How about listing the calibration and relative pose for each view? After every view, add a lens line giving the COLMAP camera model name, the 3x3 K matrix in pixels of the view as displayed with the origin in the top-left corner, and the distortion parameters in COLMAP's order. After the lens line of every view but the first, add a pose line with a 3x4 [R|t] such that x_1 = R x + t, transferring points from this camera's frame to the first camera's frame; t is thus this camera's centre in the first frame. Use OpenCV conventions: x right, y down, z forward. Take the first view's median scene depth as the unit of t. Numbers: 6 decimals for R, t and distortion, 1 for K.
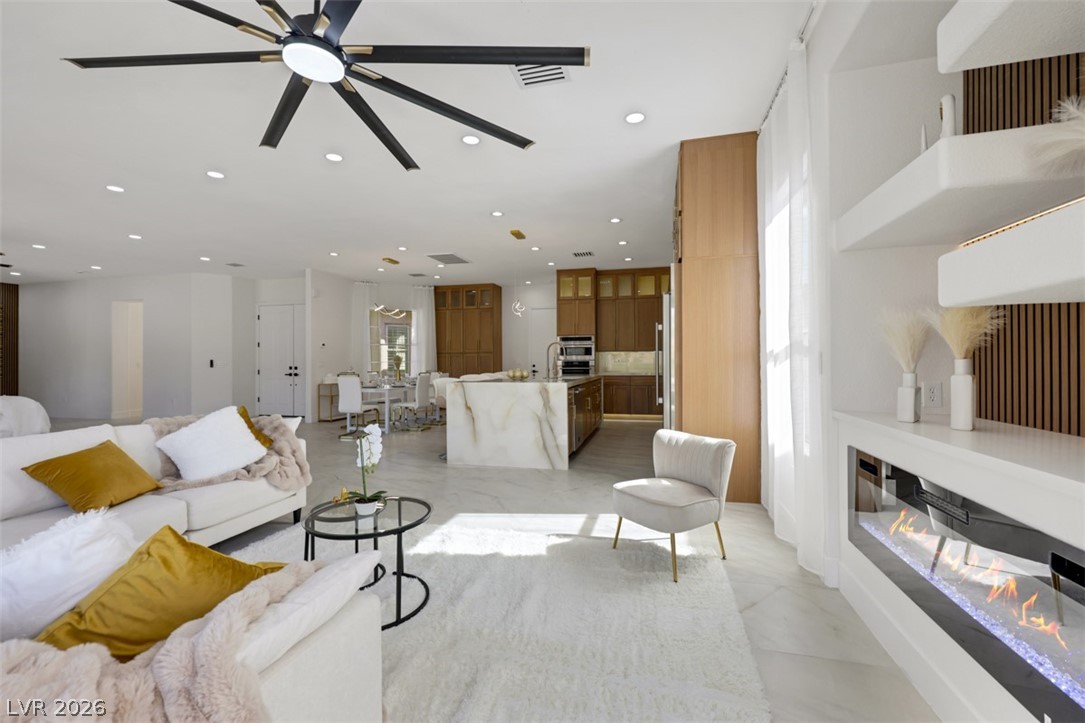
lens RADIAL K [[462.8, 0, 537.7], [0, 462.8, 362.8], [0, 0, 1]] dist [-0.016234, 0.000101]
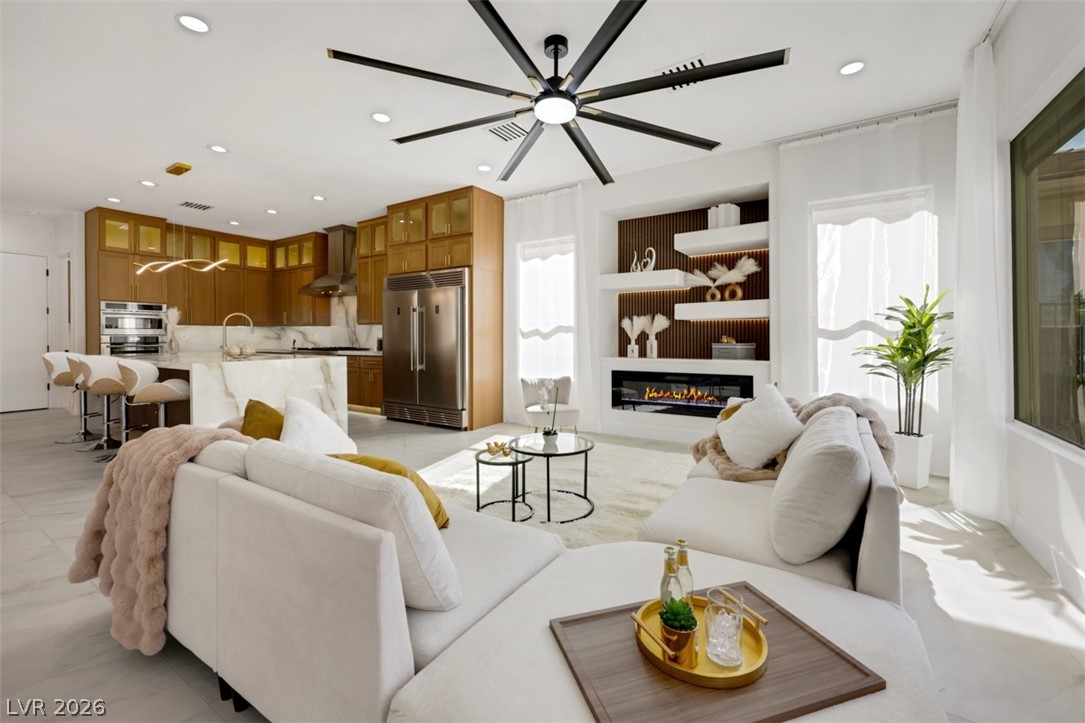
lens RADIAL K [[436.9, 0, 546.5], [0, 436.9, 338.9], [0, 0, 1]] dist [0.001385, 0.000176]
pose [[0.280121, 0.002861, 0.959960, -0.411637], [0.001014, 0.999994, -0.003276, 0.003761], [-0.959964, 0.001891, 0.280116, 0.161181]]
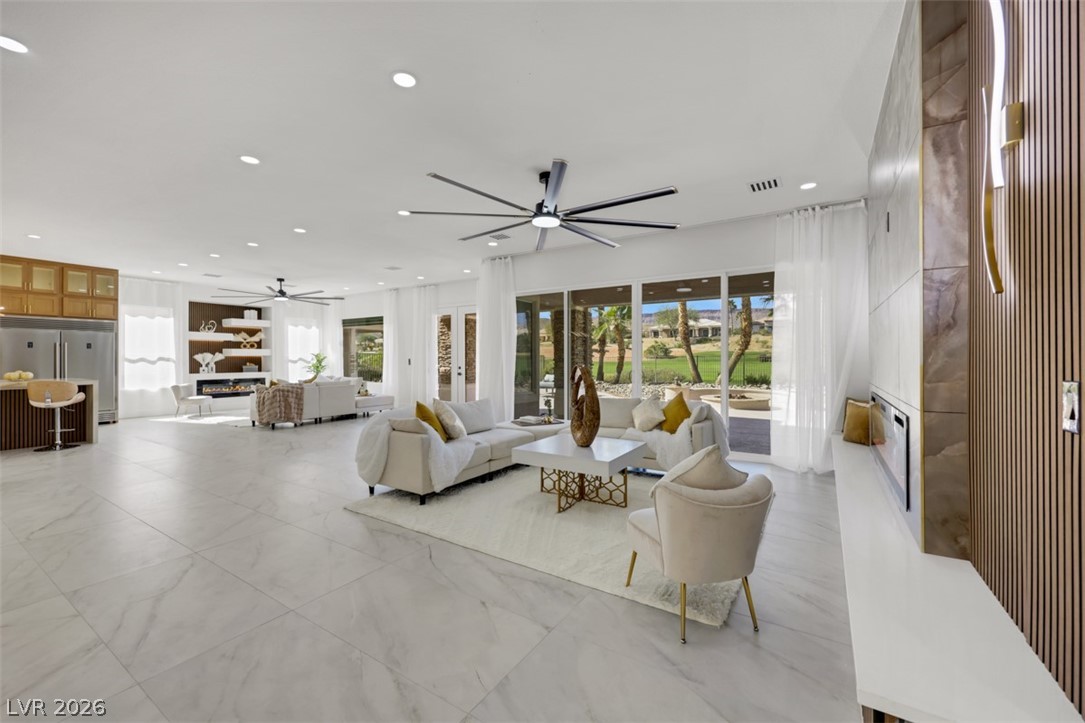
lens RADIAL K [[438.3, 0, 540.4], [0, 438.3, 357.2], [0, 0, 1]] dist [-0.001229, -0.000355]
pose [[-0.958491, 0.006530, 0.285047, -1.033290], [0.006156, 0.999979, -0.002208, -0.009127], [-0.285055, -0.000361, -0.958511, 1.086869]]
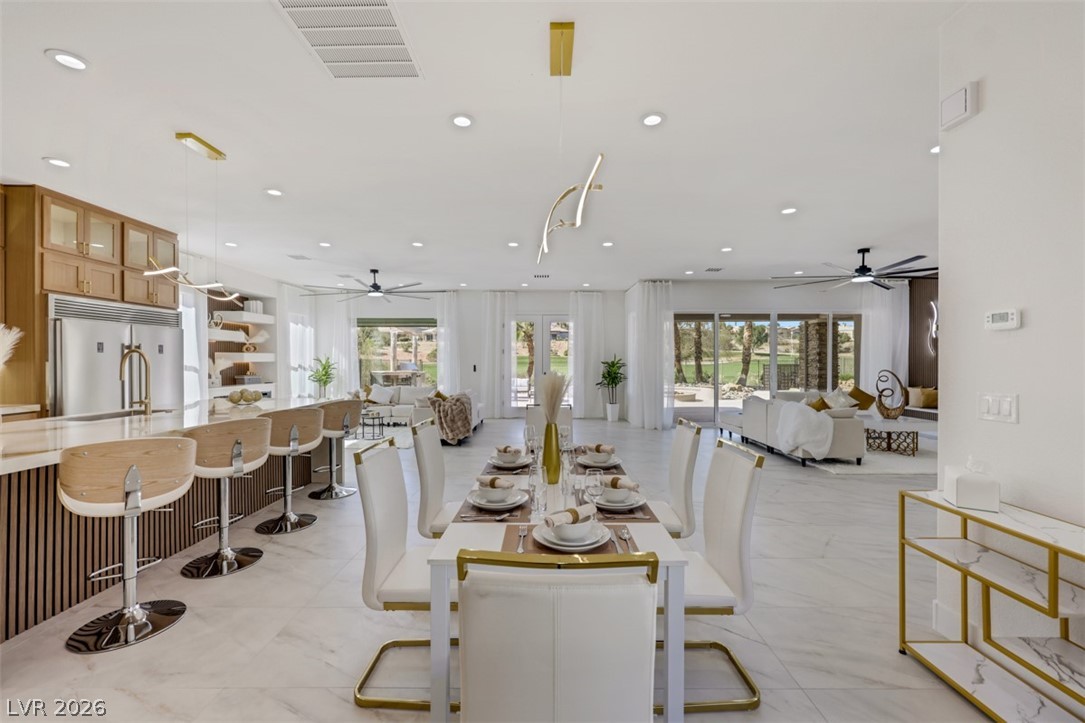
lens RADIAL K [[441.4, 0, 545.4], [0, 441.4, 363.5], [0, 0, 1]] dist [0.003057, 0.000294]
pose [[-0.961001, 0.008844, -0.276402, -0.201364], [0.006822, 0.999942, 0.008274, -0.021974], [0.276459, 0.006065, -0.961006, 1.197854]]
